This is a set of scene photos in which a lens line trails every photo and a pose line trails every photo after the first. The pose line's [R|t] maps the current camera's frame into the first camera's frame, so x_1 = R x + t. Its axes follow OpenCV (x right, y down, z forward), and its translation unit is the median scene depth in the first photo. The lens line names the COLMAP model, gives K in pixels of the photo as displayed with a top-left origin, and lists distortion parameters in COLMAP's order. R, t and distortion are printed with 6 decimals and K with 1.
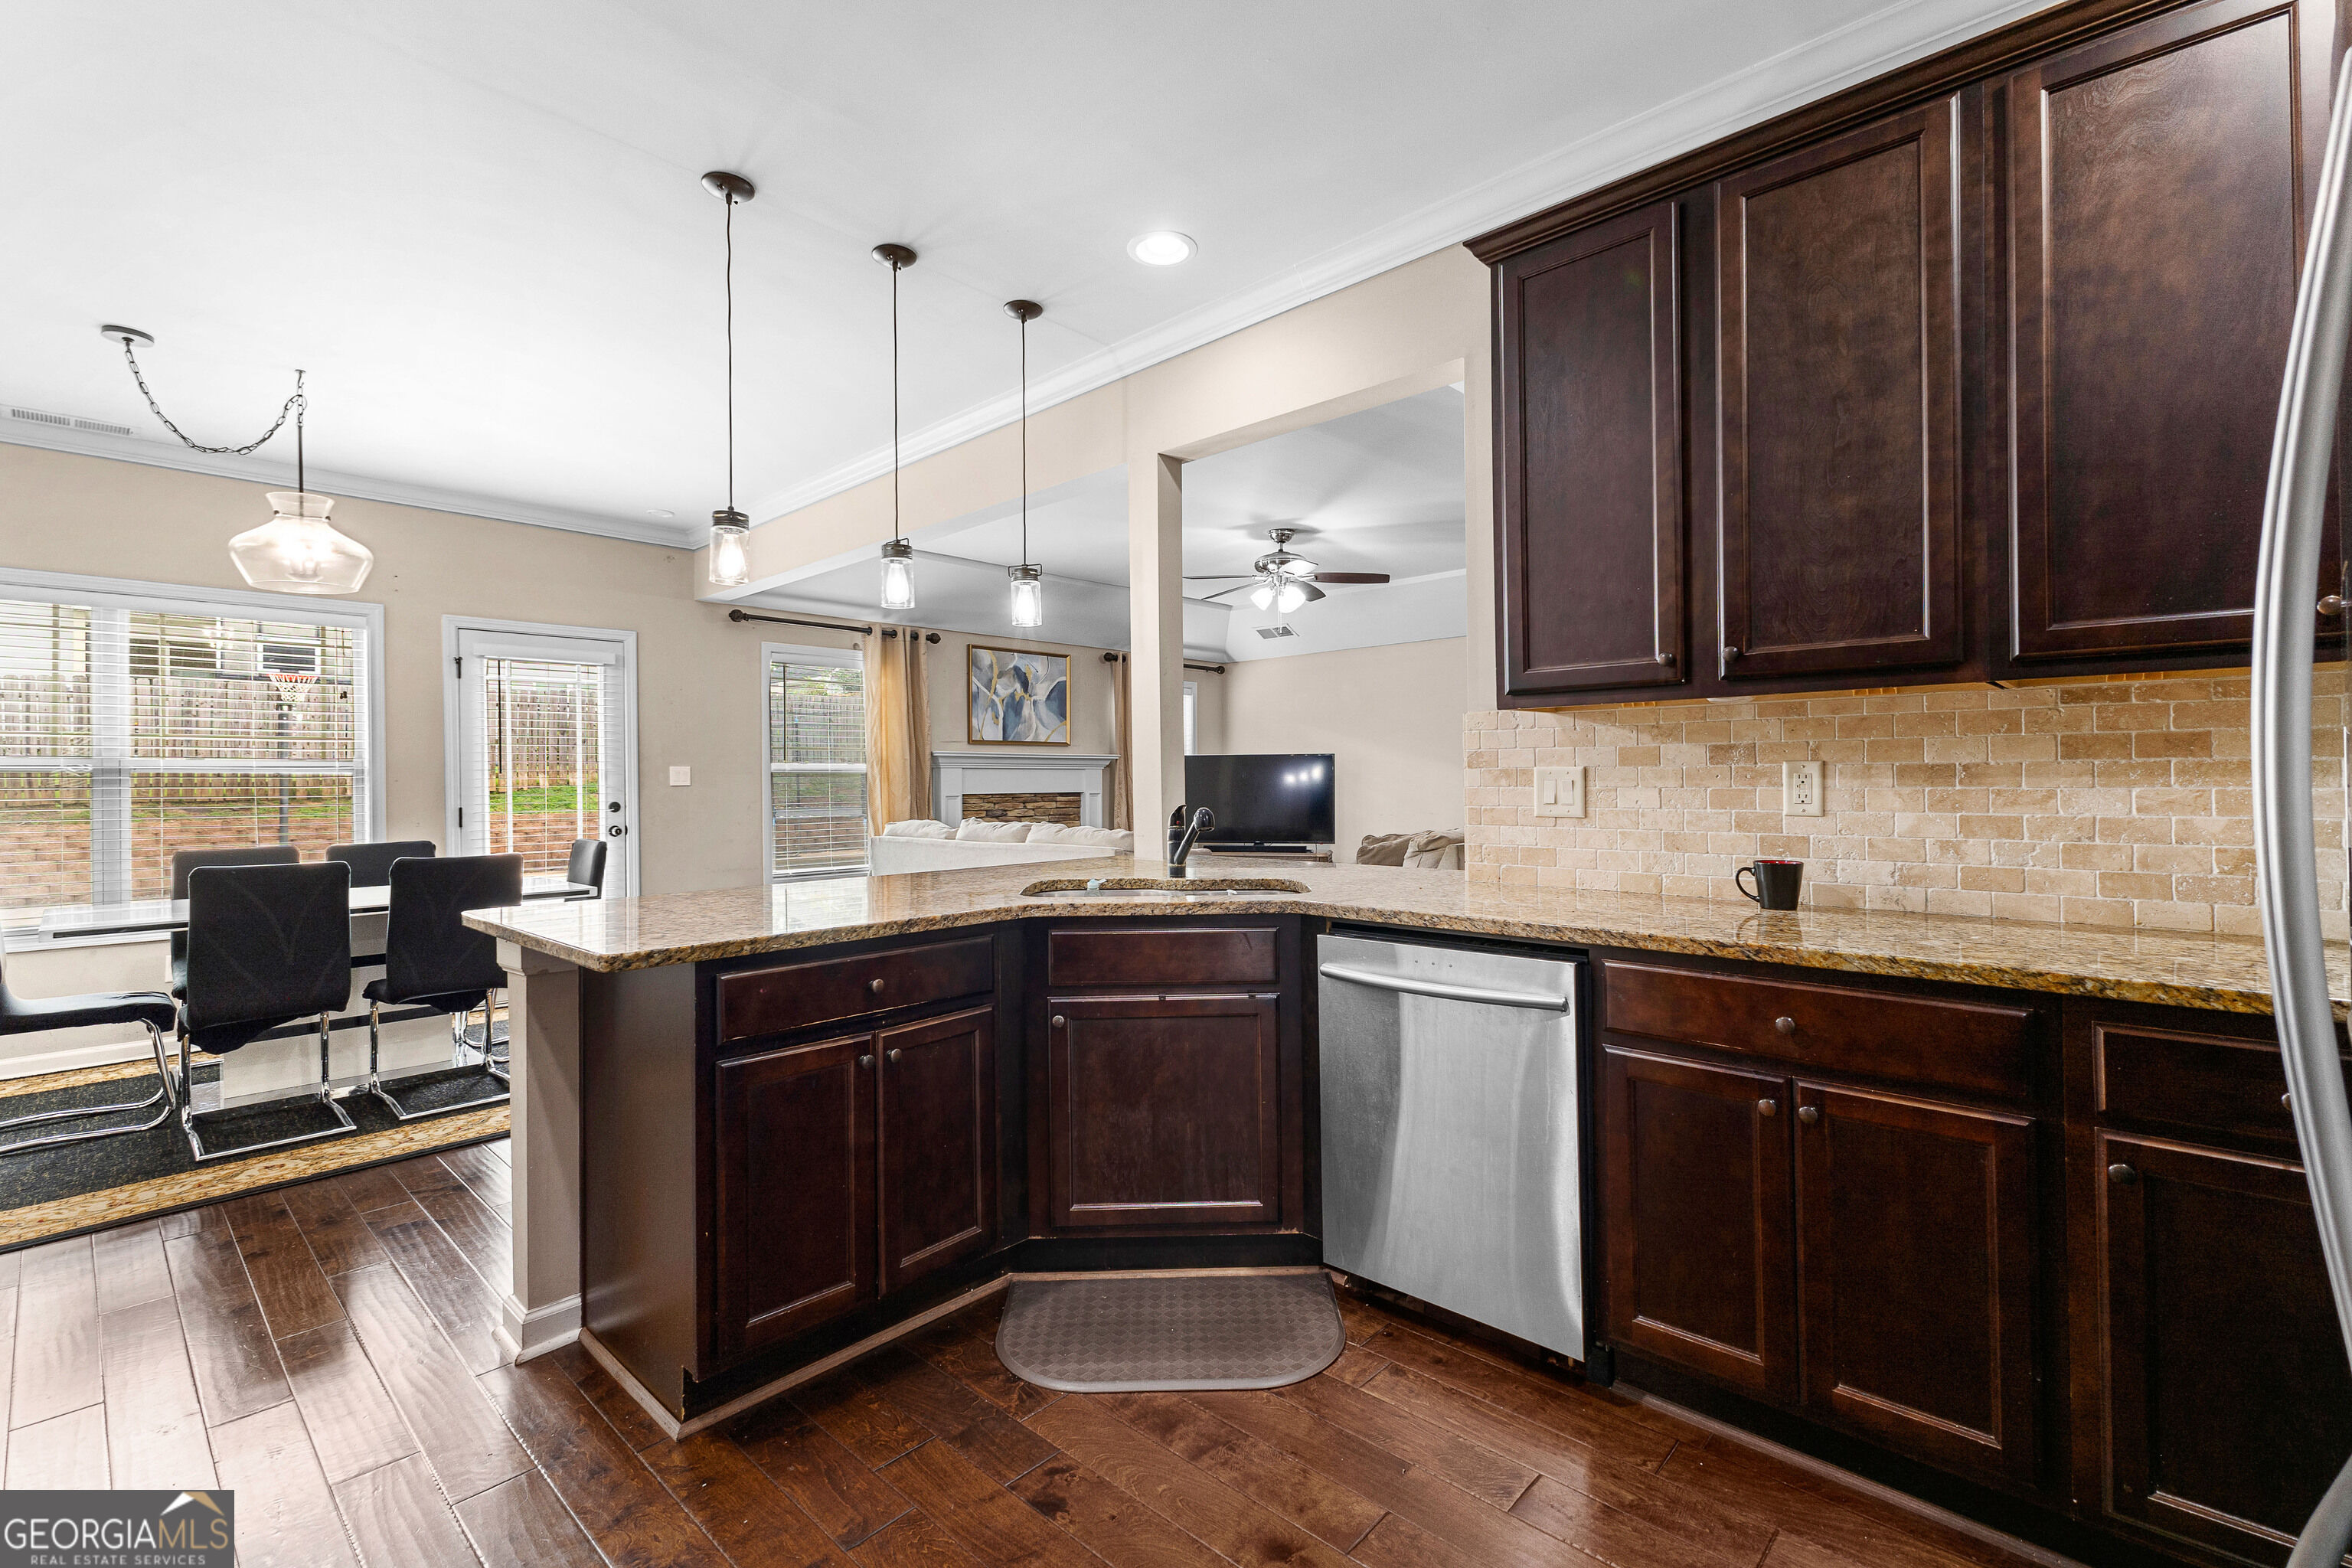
lens RADIAL K [[1031.9, 0, 1182.4], [0, 1031.9, 776.9], [0, 0, 1]] dist [0.006323, -0.001147]
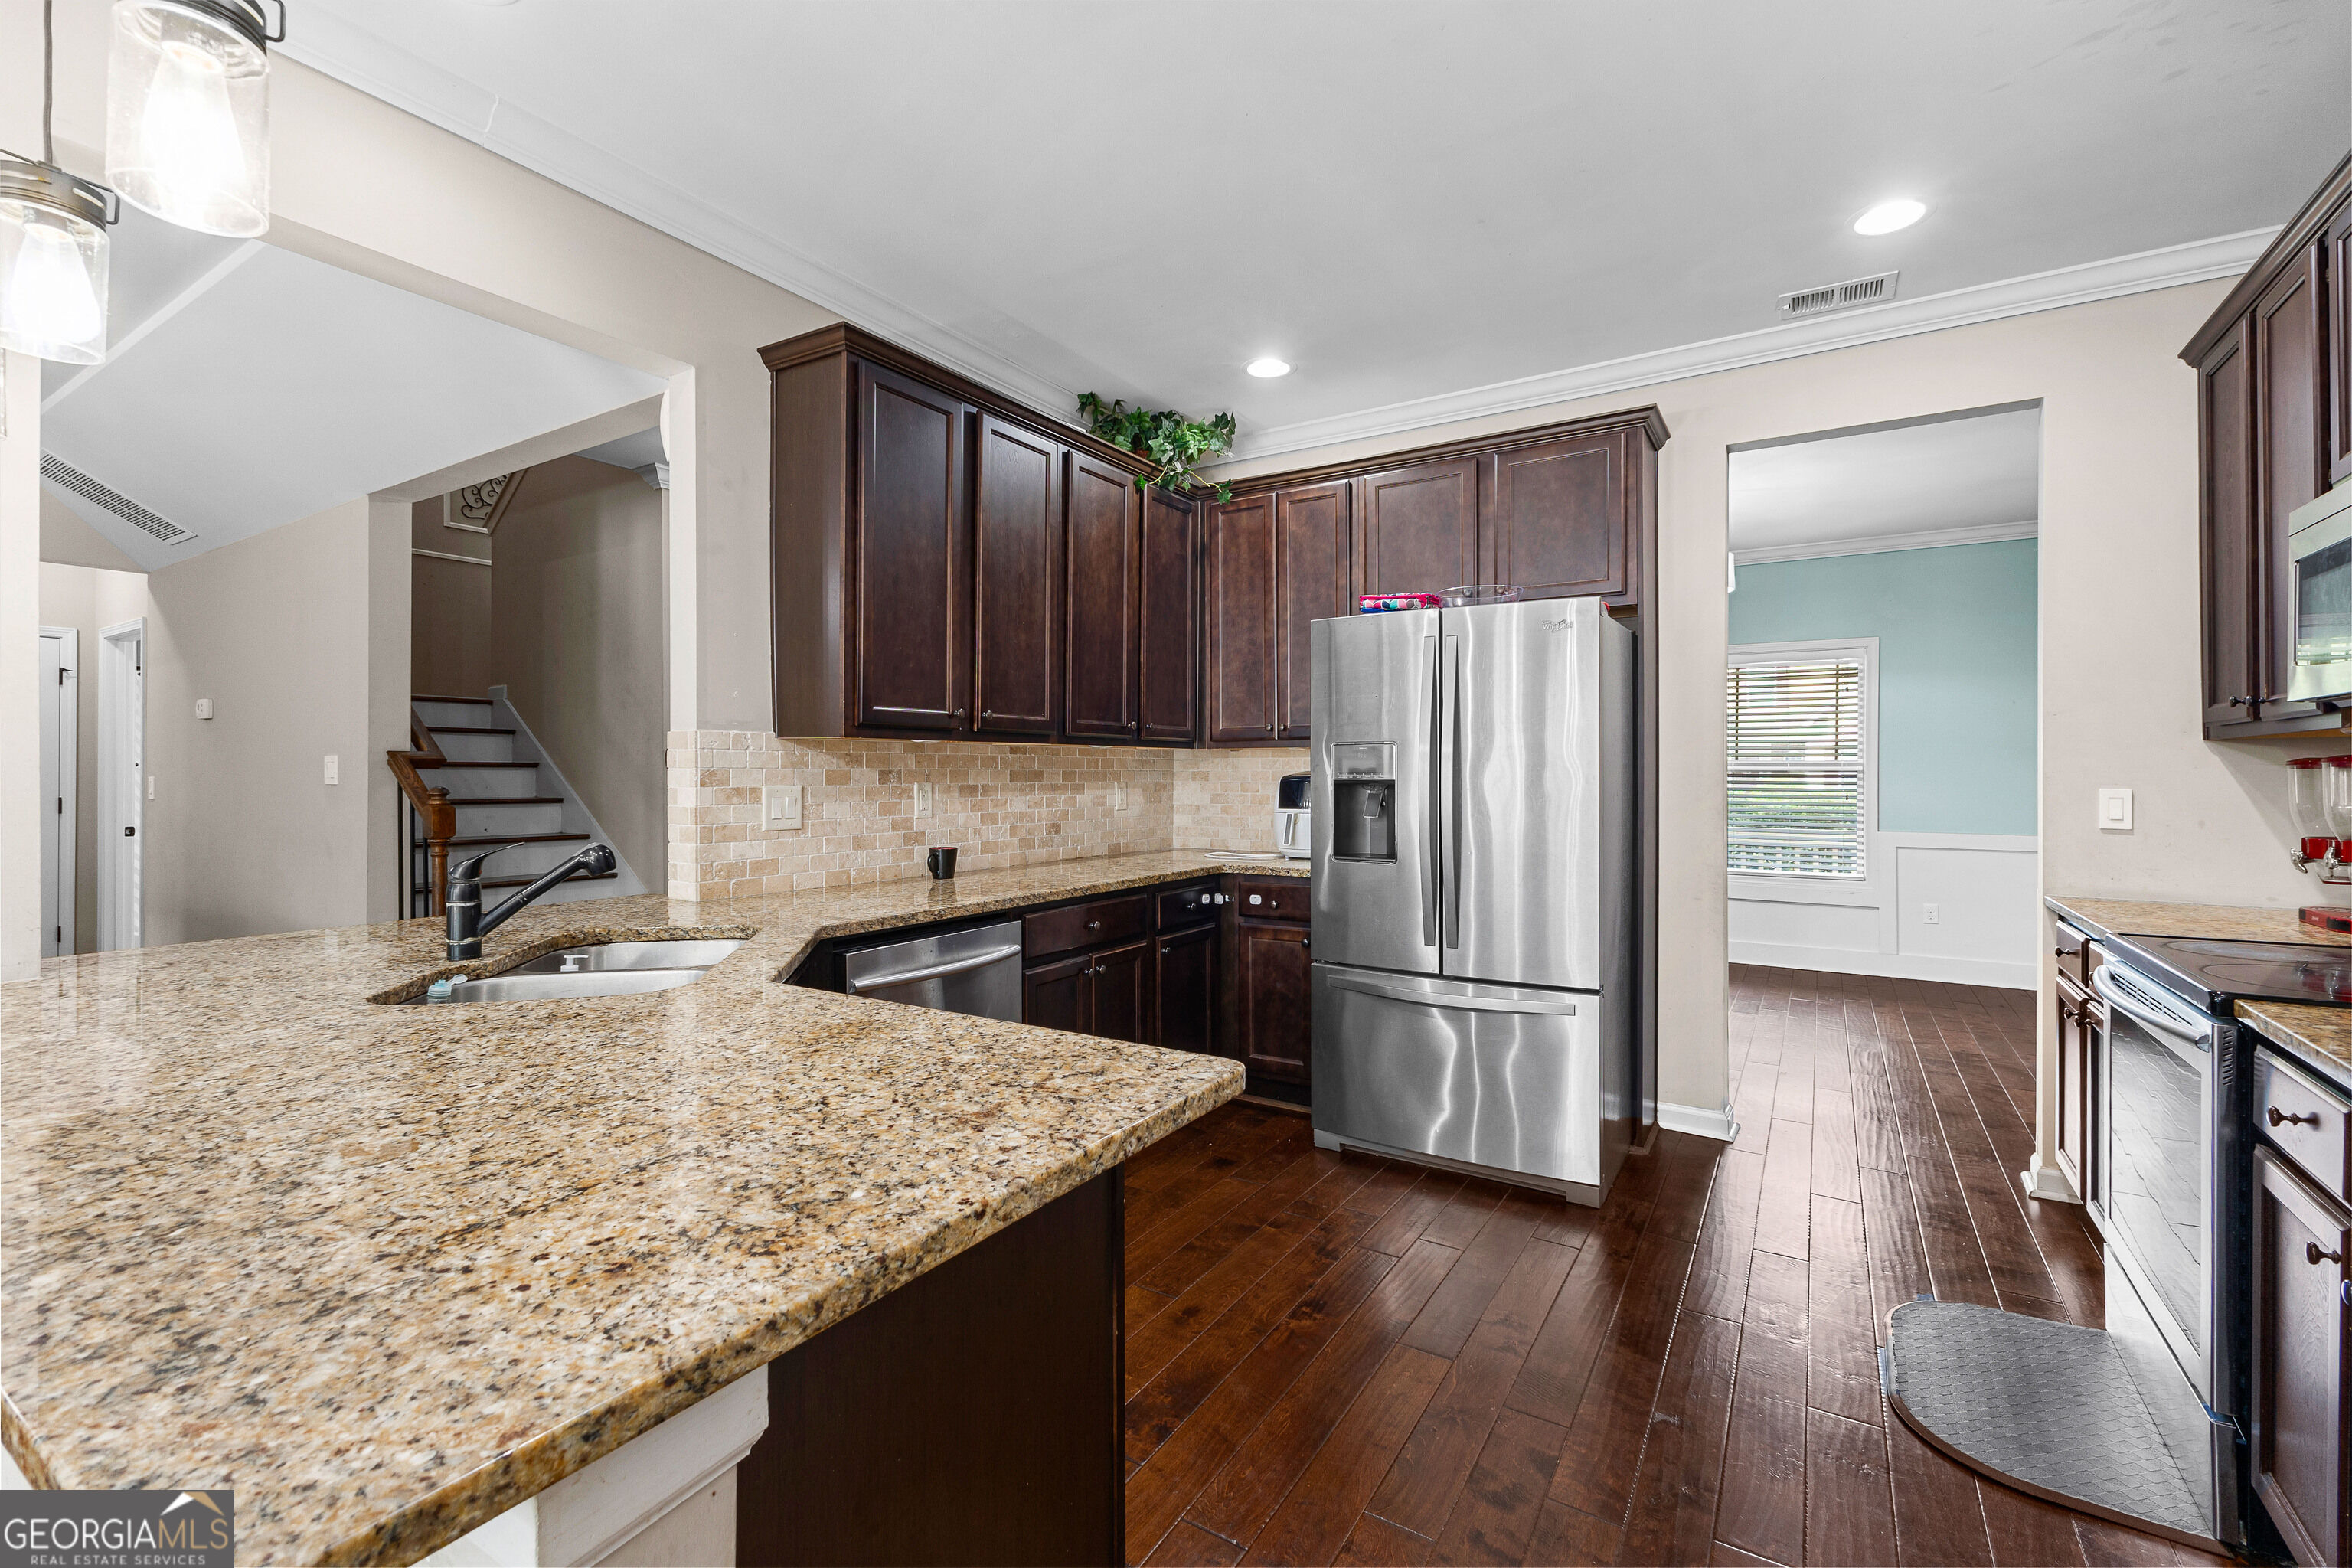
lens RADIAL K [[1013.1, 0, 1181.1], [0, 1013.1, 773.8], [0, 0, 1]] dist [0.010486, -0.000352]
pose [[-0.191446, 0.008146, 0.981469, -0.351847], [0.000848, 0.999967, -0.008134, -0.005847], [-0.981503, -0.000725, -0.191447, 0.338444]]
